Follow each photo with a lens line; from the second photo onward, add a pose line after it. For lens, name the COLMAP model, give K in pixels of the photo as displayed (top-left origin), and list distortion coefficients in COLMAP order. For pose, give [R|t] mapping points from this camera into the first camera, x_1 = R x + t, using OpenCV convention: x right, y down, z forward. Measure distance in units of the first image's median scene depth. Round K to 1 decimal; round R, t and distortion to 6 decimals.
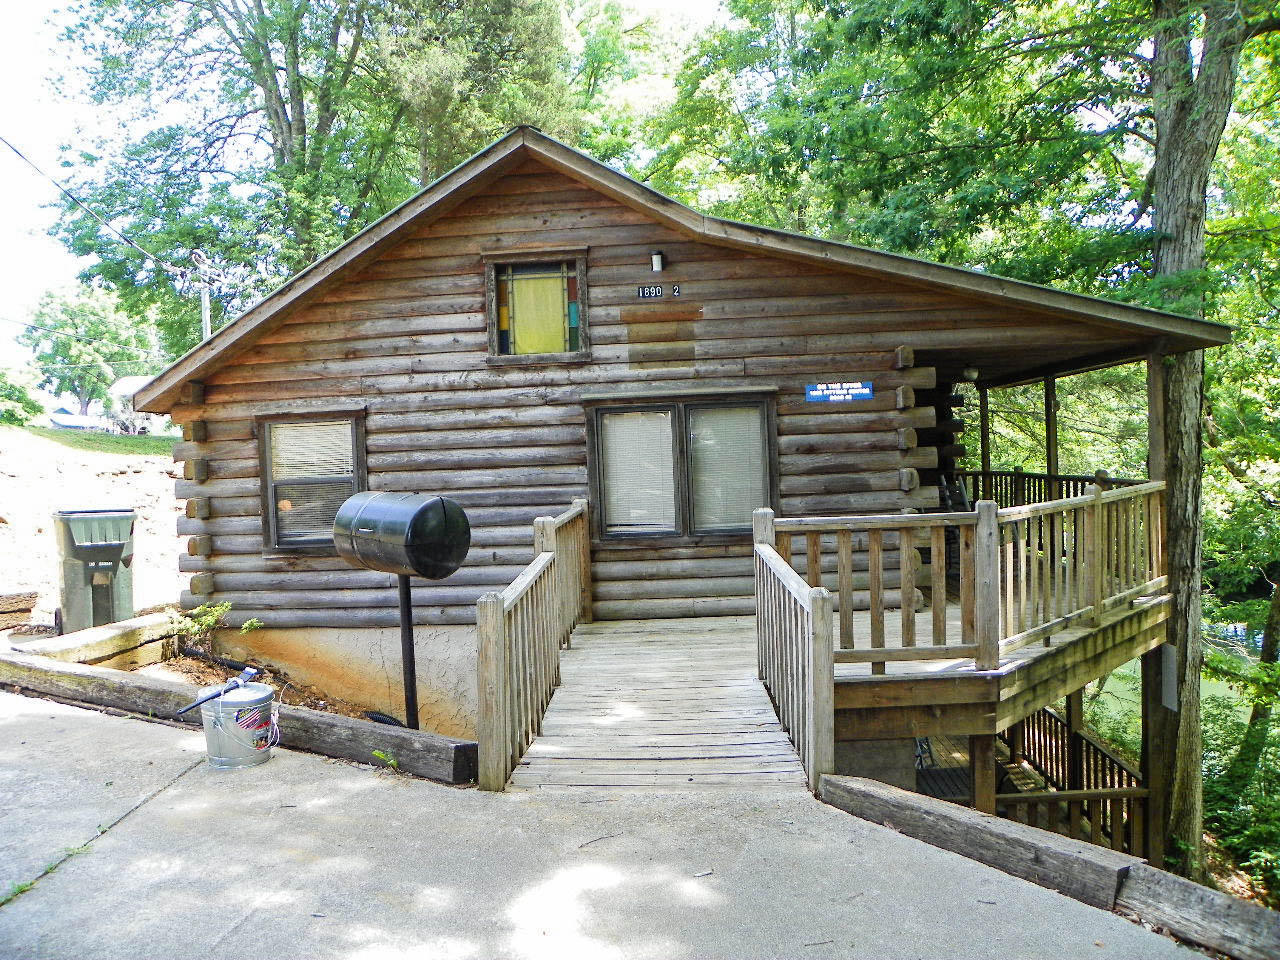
lens RADIAL K [[963.7, 0, 639.9], [0, 963.7, 479.4], [0, 0, 1]] dist [-0.154646, 0.093282]
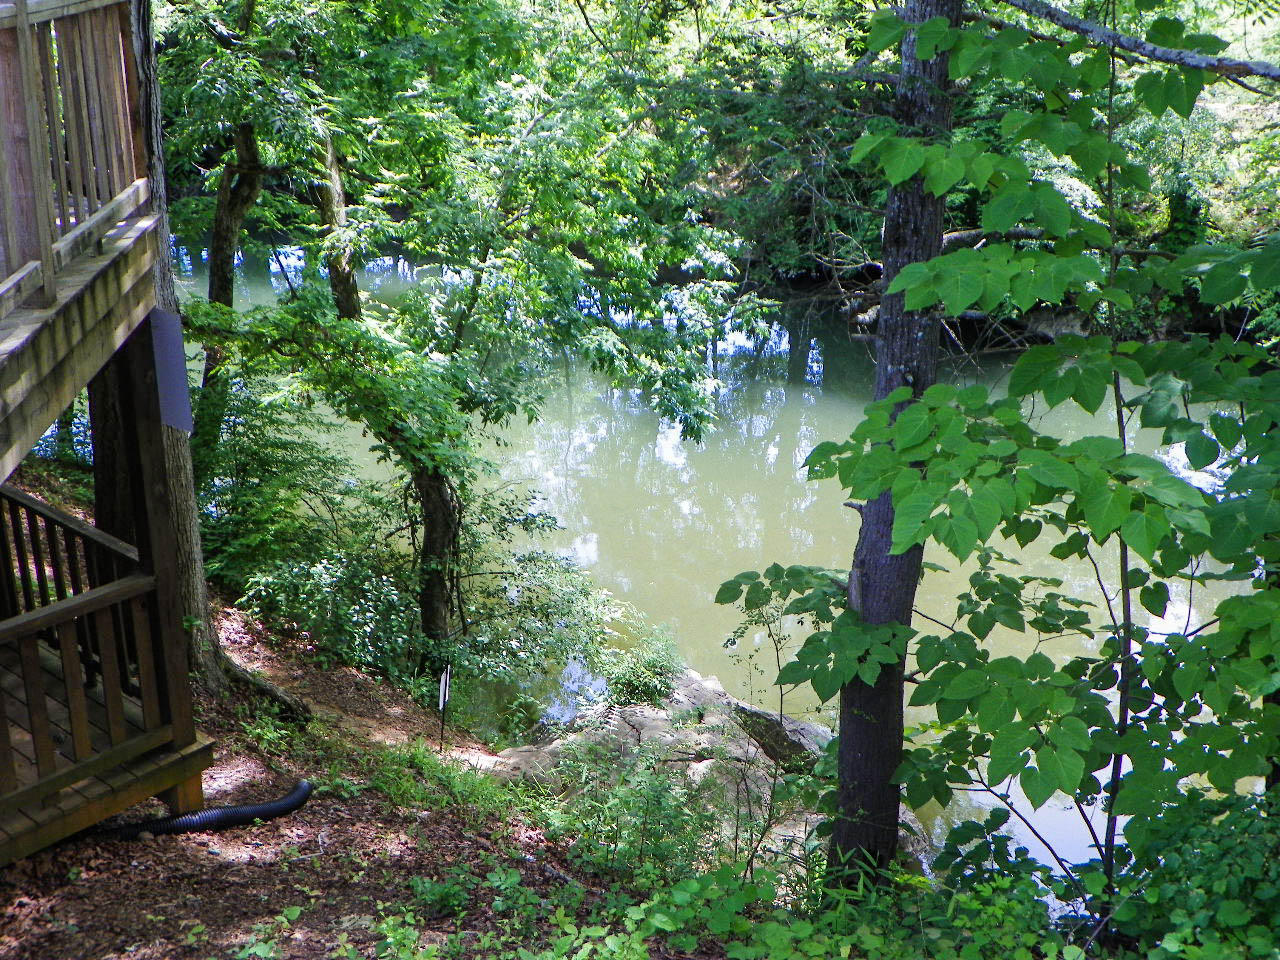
lens RADIAL K [[1415.1, 0, 645.0], [0, 1415.1, 480.0], [0, 0, 1]] dist [-0.013198, 0.000000]
pose [[0.591960, -0.235066, 0.770927, 0.089843], [-0.022342, 0.951369, 0.307241, 0.016479], [-0.805658, -0.199098, 0.557921, 0.303343]]
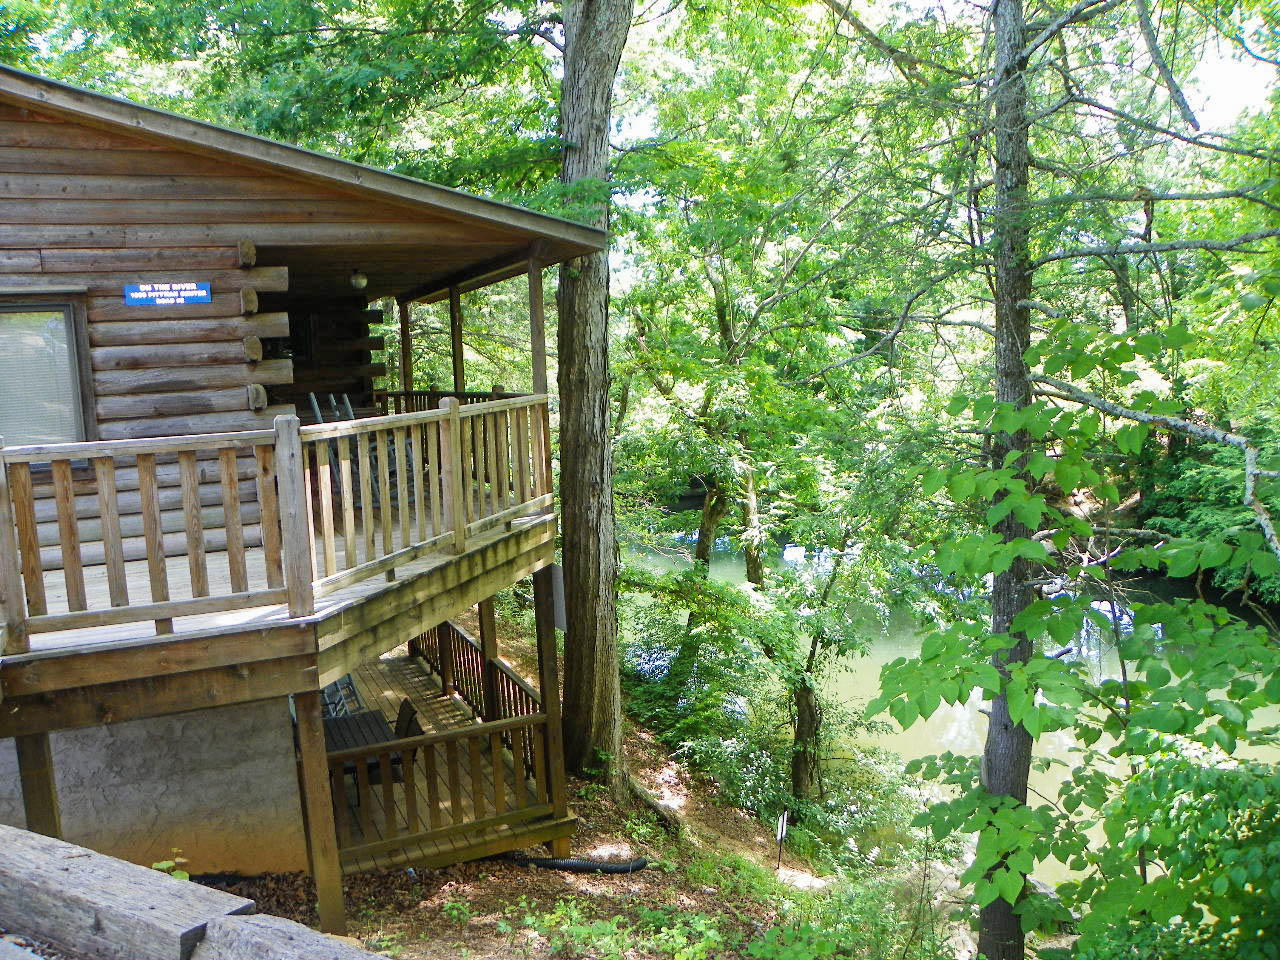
lens RADIAL K [[963.7, 0, 638.3], [0, 963.7, 477.9], [0, 0, 1]] dist [-0.154646, 0.093282]
pose [[0.875666, -0.053461, 0.479949, 0.169681], [0.019101, 0.996910, 0.076195, 0.014302], [-0.482539, -0.057554, 0.873981, 0.086751]]
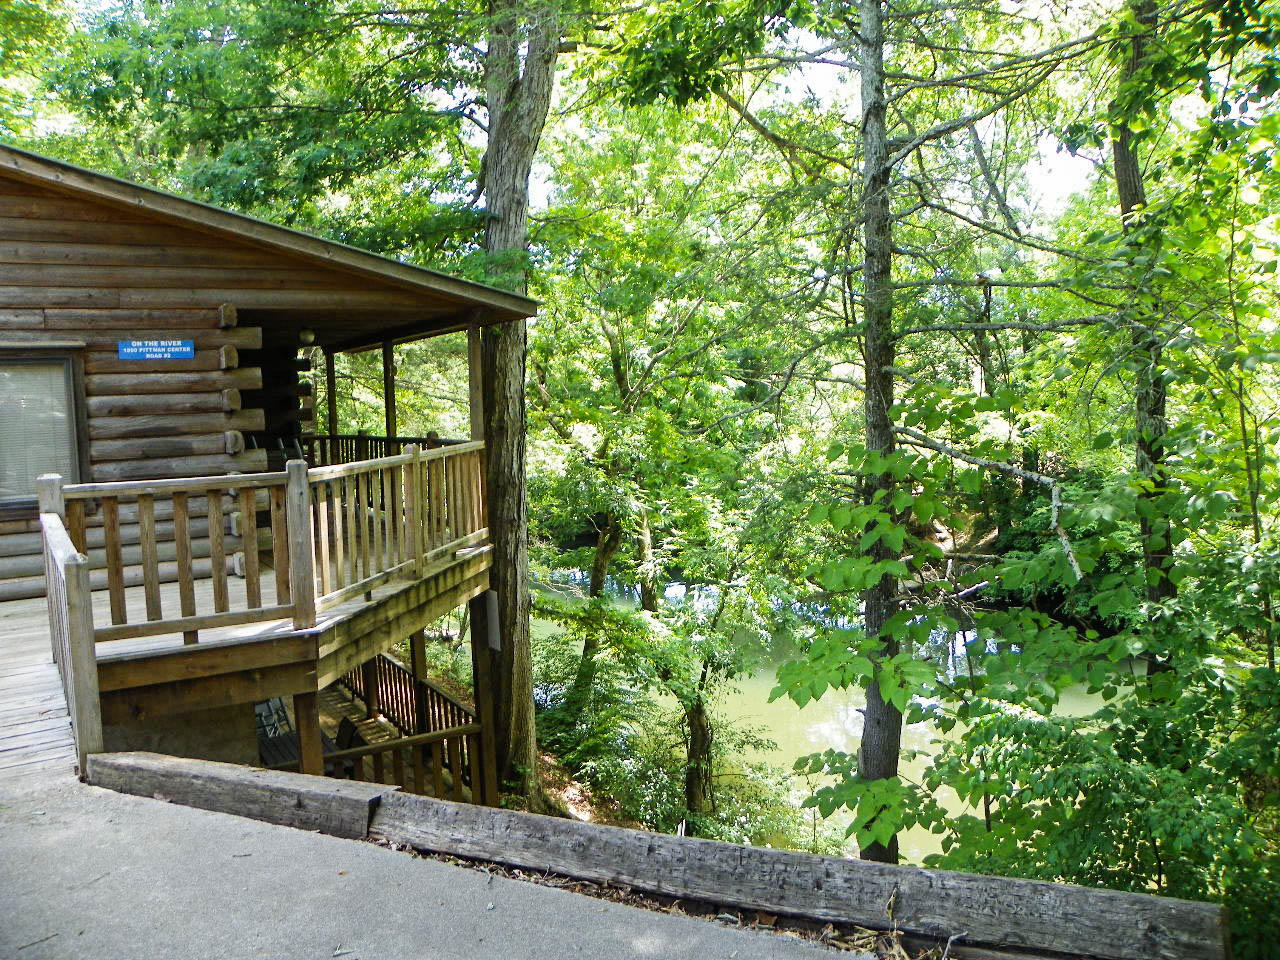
lens RADIAL K [[963.7, 0, 636.8], [0, 963.7, 475.1], [0, 0, 1]] dist [-0.154646, 0.093282]
pose [[0.808022, -0.030245, 0.588376, 0.048988], [0.013140, 0.999358, 0.033327, 0.006828], [-0.589006, -0.019198, 0.807900, -0.015784]]
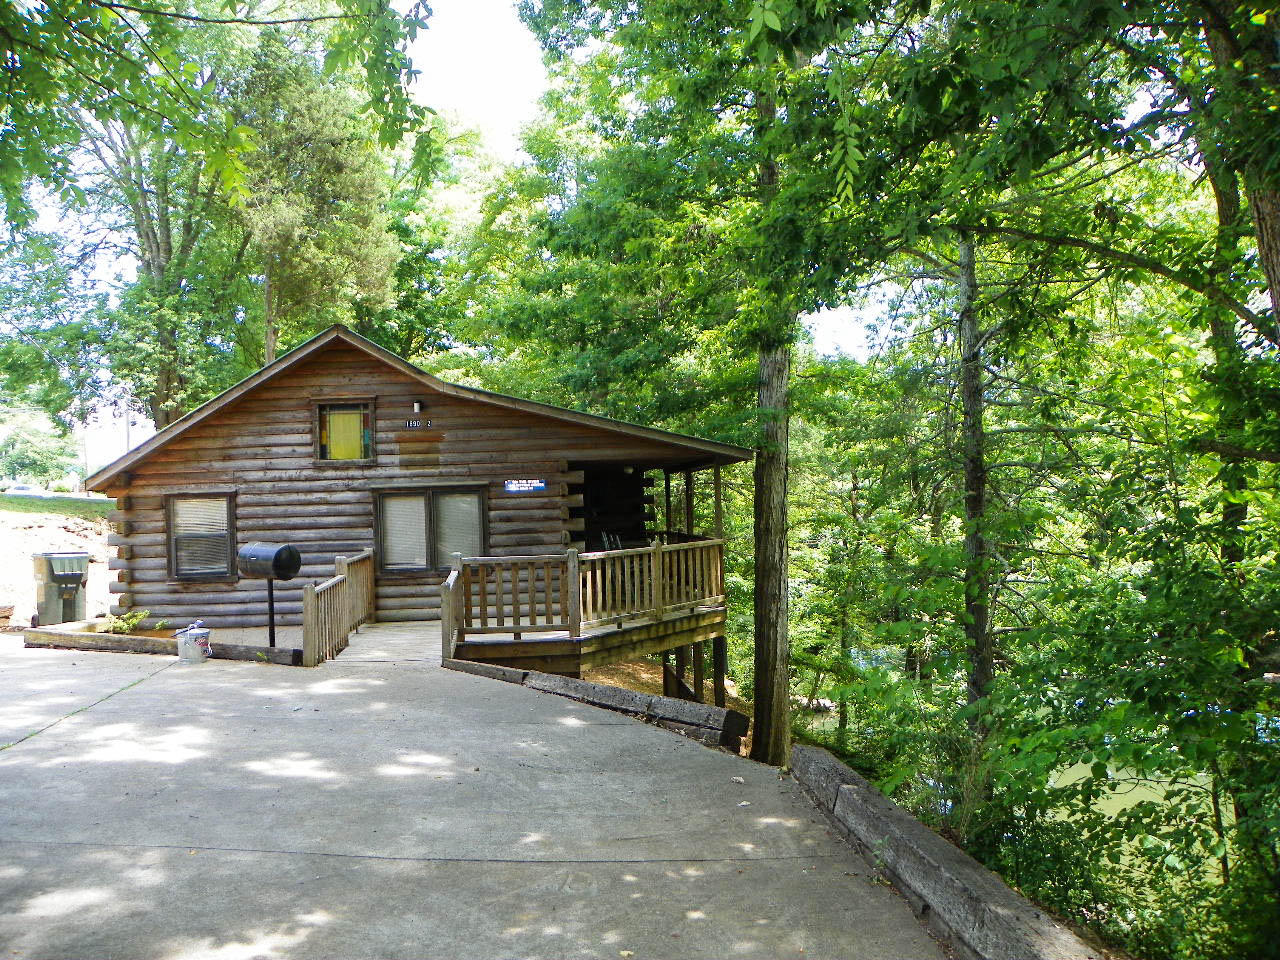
lens RADIAL K [[963.7, 0, 642.6], [0, 963.7, 481.9], [0, 0, 1]] dist [-0.154646, 0.093282]
pose [[0.985318, 0.012571, 0.170264, 0.122584], [-0.003261, 0.998489, -0.054849, -0.005019], [-0.170696, 0.053489, 0.983871, -0.698545]]
